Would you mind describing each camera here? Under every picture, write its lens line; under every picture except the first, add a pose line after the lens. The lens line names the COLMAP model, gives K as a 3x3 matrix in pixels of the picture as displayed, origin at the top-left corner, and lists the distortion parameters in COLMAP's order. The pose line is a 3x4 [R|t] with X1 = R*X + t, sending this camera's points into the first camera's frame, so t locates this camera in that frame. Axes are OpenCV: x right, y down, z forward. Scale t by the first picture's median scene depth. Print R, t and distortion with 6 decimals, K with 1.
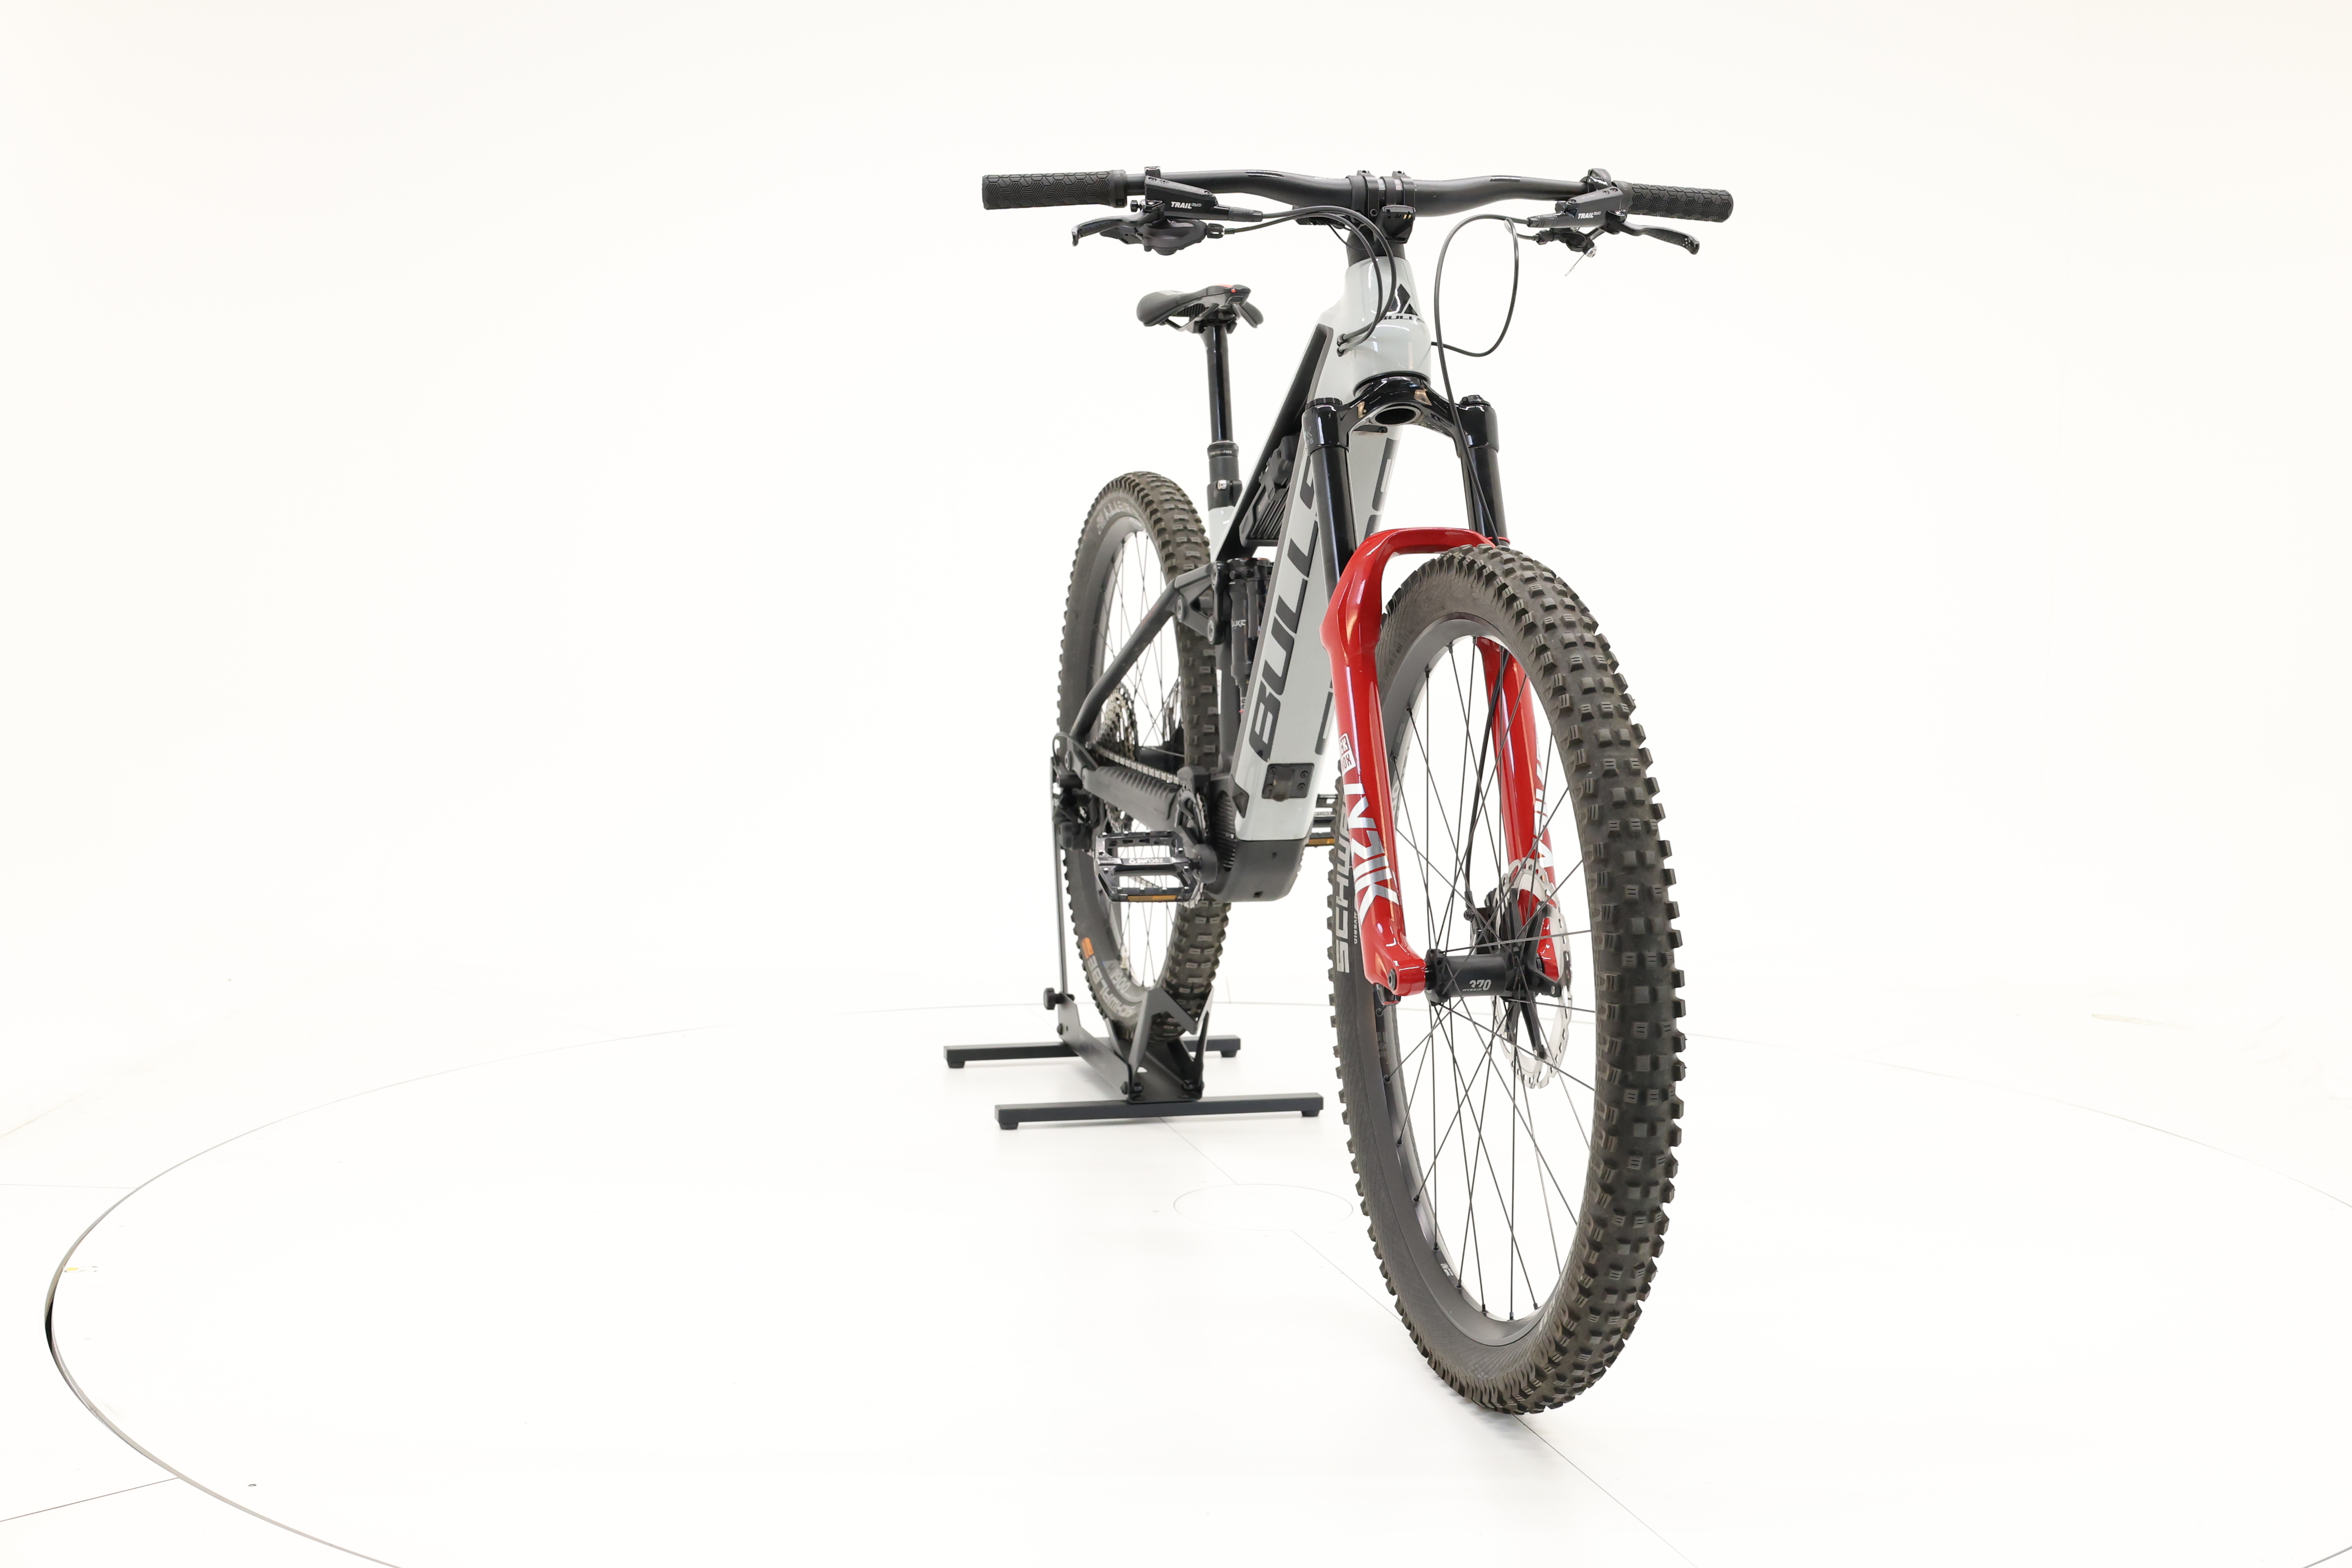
lens RADIAL K [[2658.6, 0, 1171.6], [0, 2658.6, 785.2], [0, 0, 1]] dist [-0.002510, 0.000000]
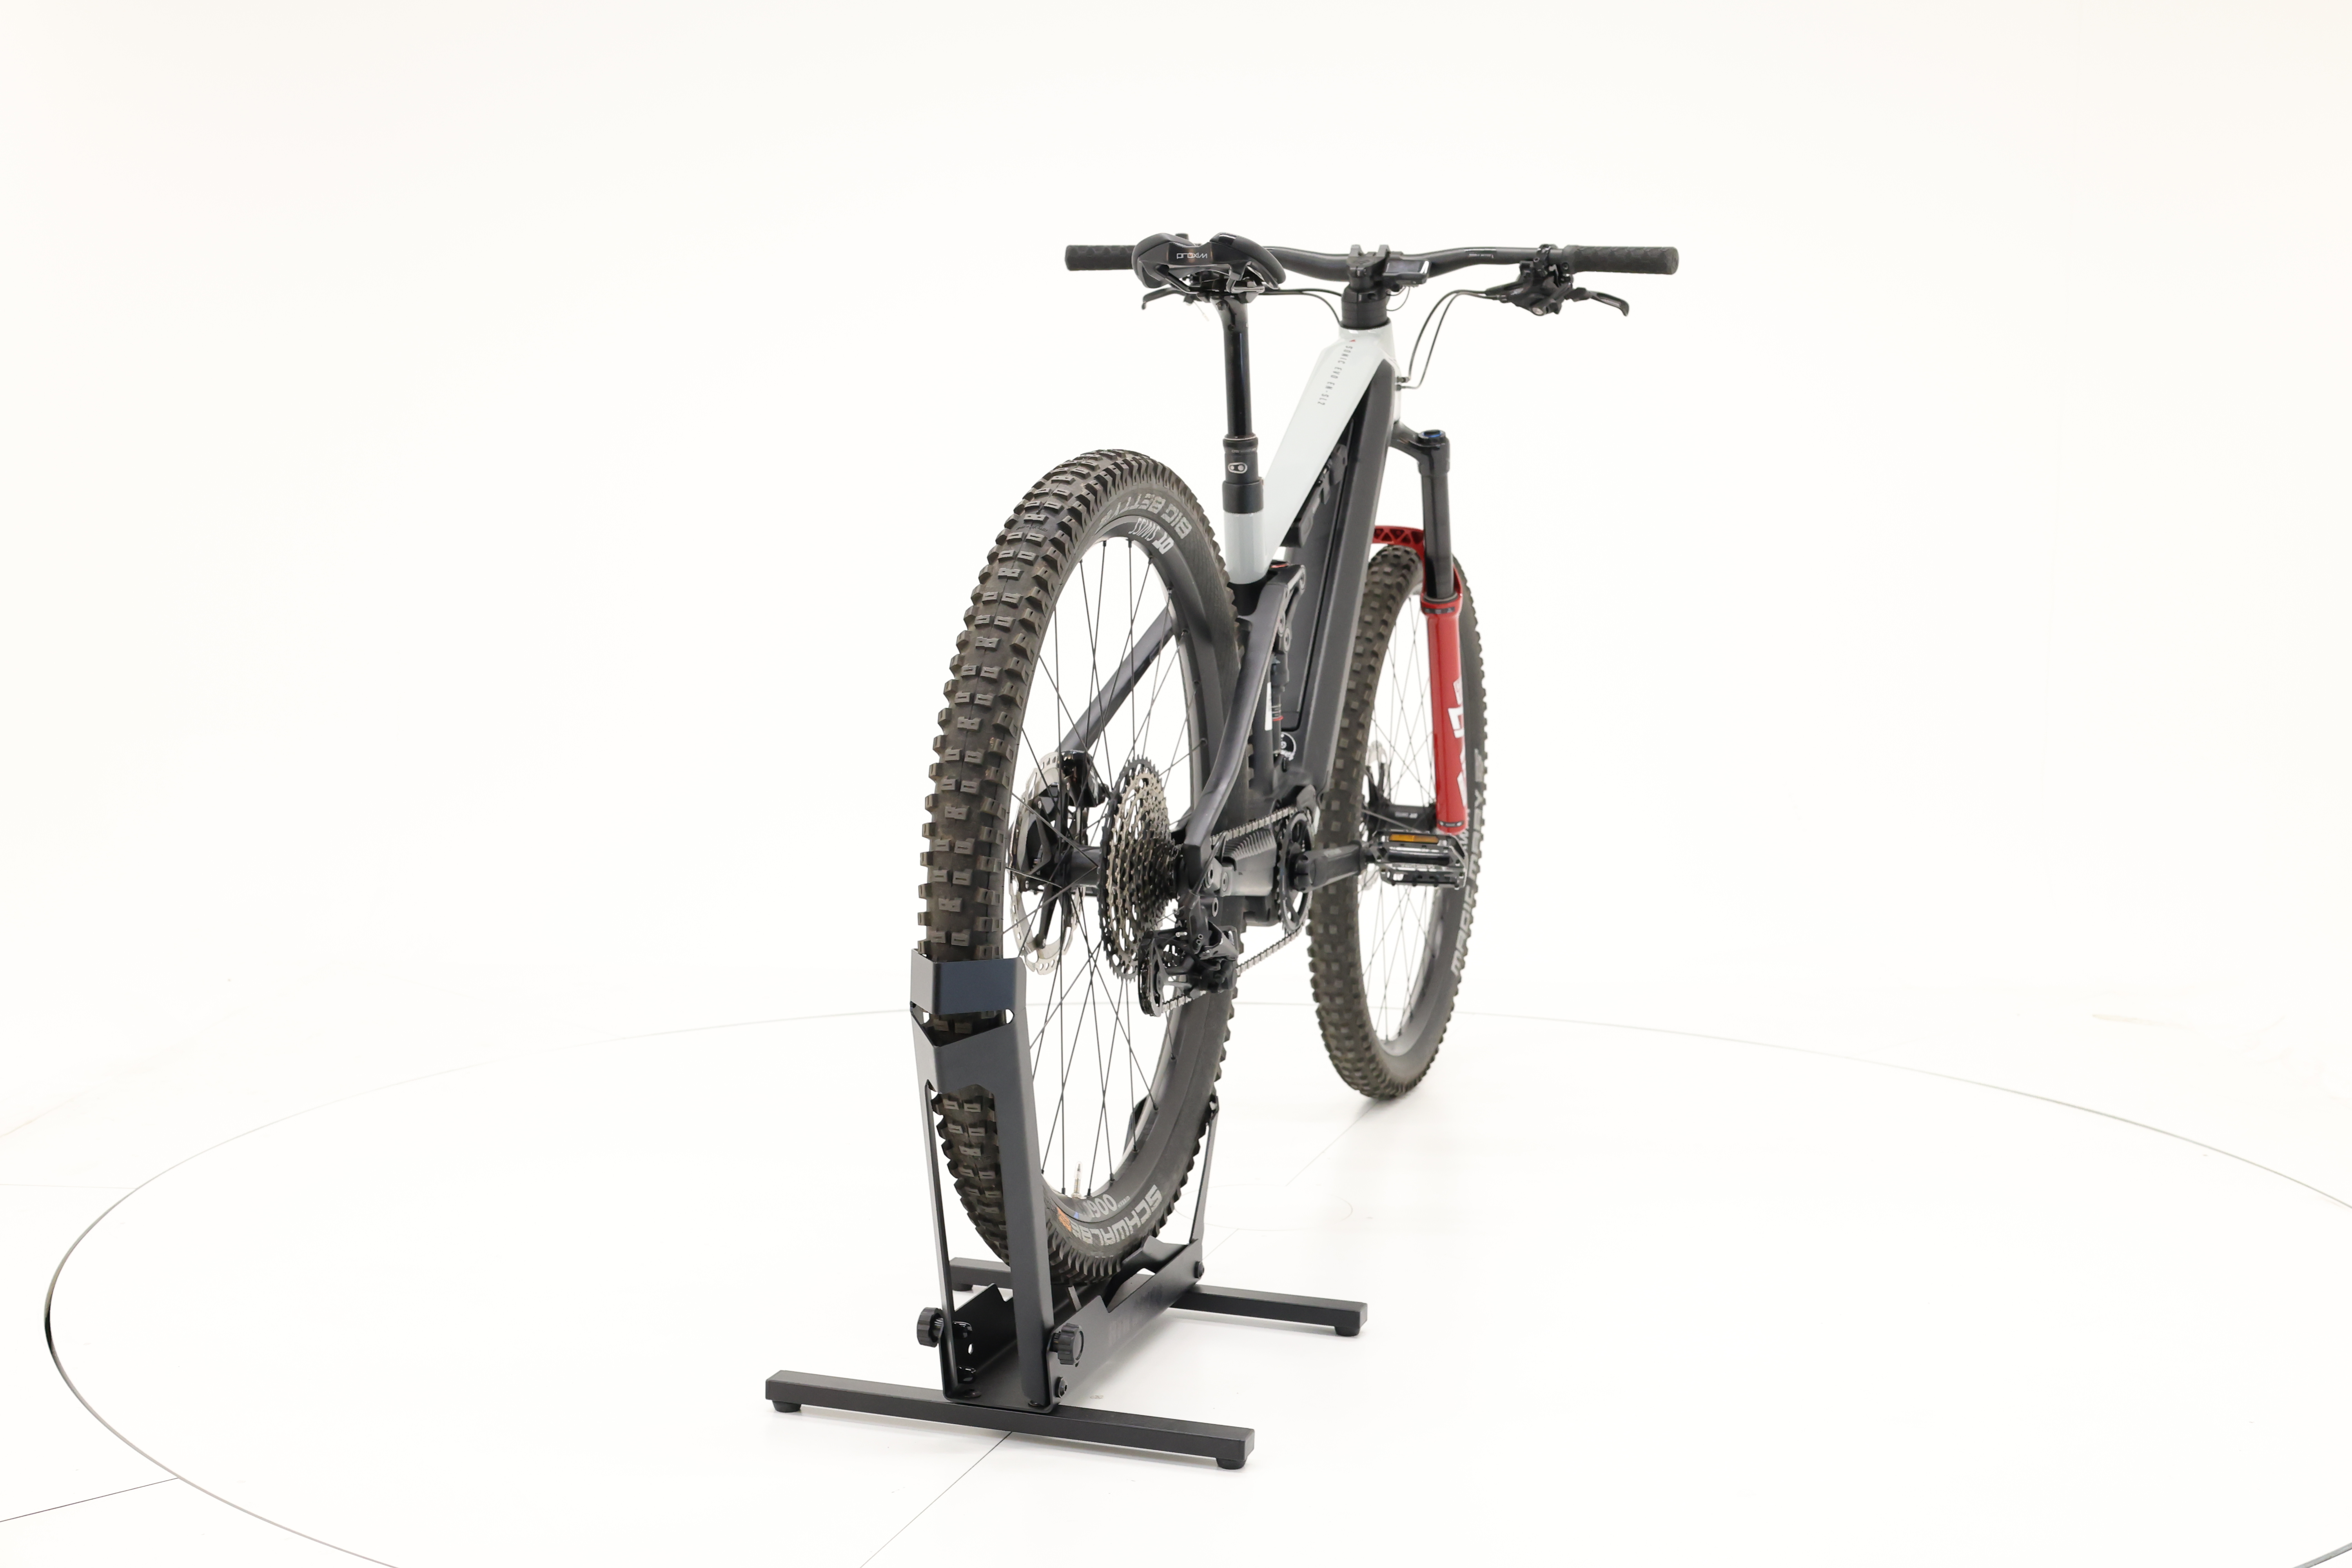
lens RADIAL K [[2658.6, 0, 1168.8], [0, 2658.6, 787.3], [0, 0, 1]] dist [-0.002510, 0.000000]
pose [[-0.839724, -0.080966, 0.536943, -0.540051], [0.028107, 0.981015, 0.191885, -0.222087], [-0.542286, 0.176222, -0.821506, 2.128447]]
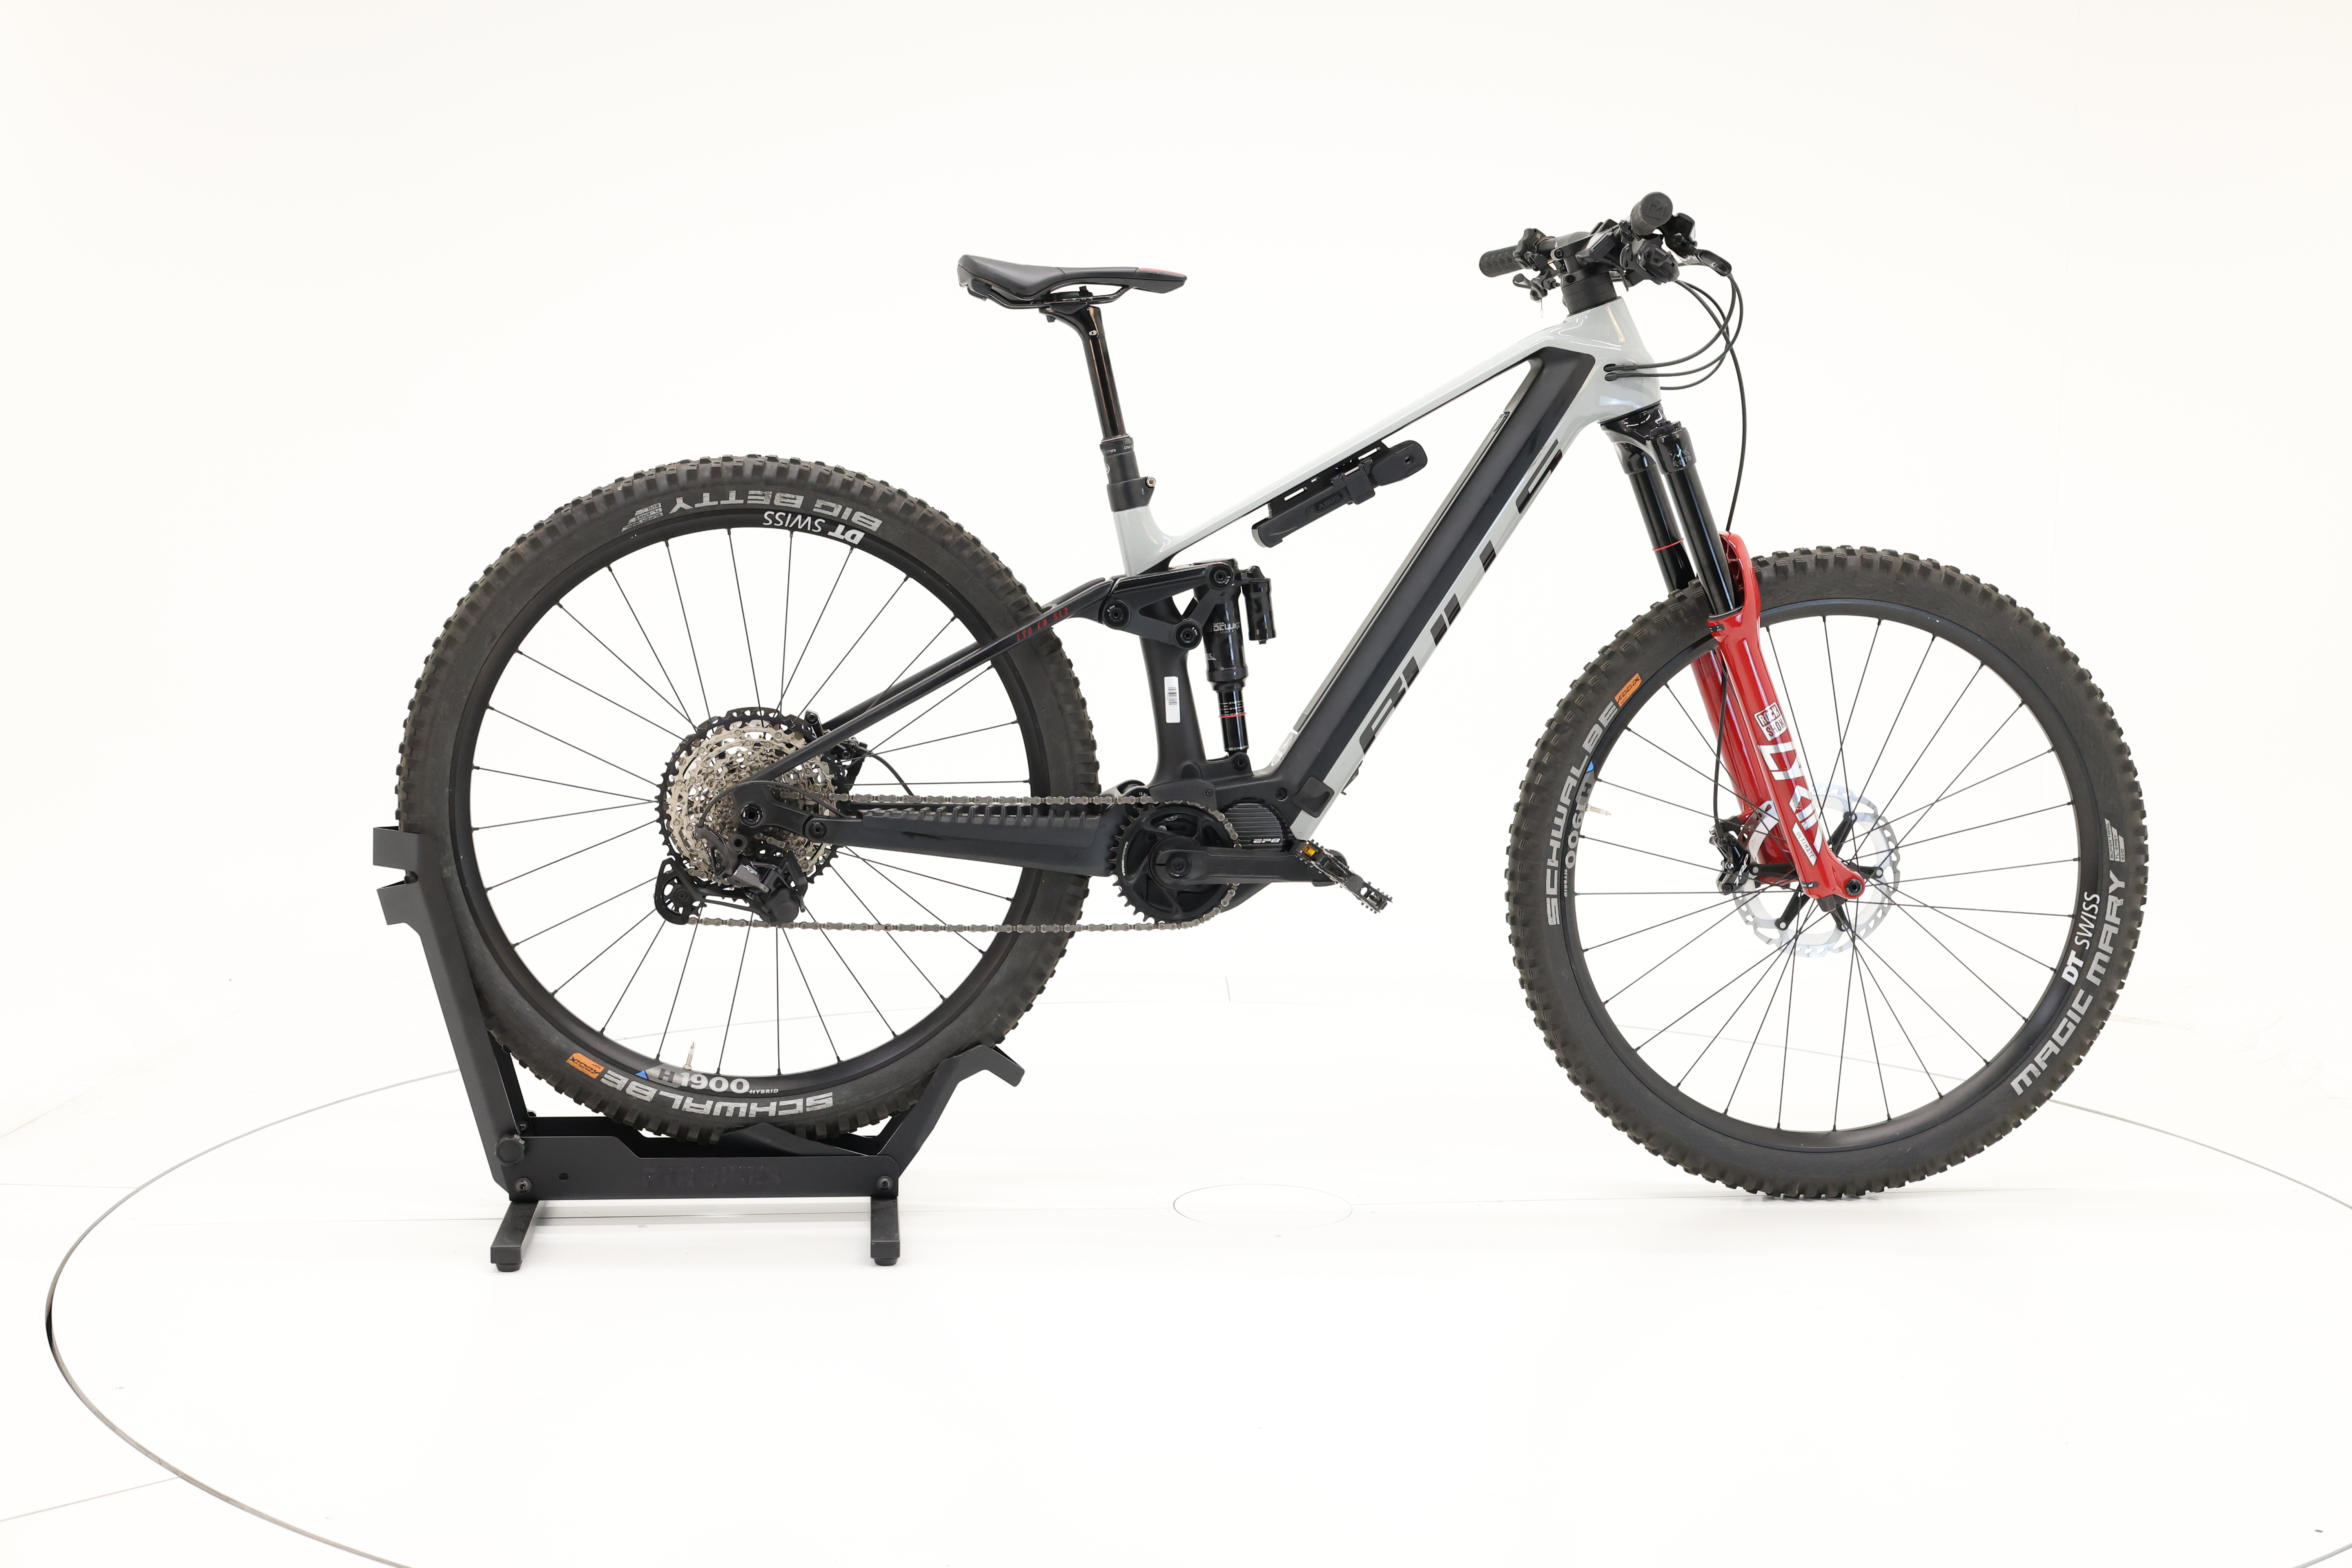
lens RADIAL K [[2658.6, 0, 1178.7], [0, 2658.6, 782.8], [0, 0, 1]] dist [-0.002510, 0.000000]
pose [[0.131642, -0.107364, 0.985466, -1.101826], [0.085842, 0.991618, 0.096567, -0.115988], [-0.987574, 0.071882, 0.139755, 1.032905]]
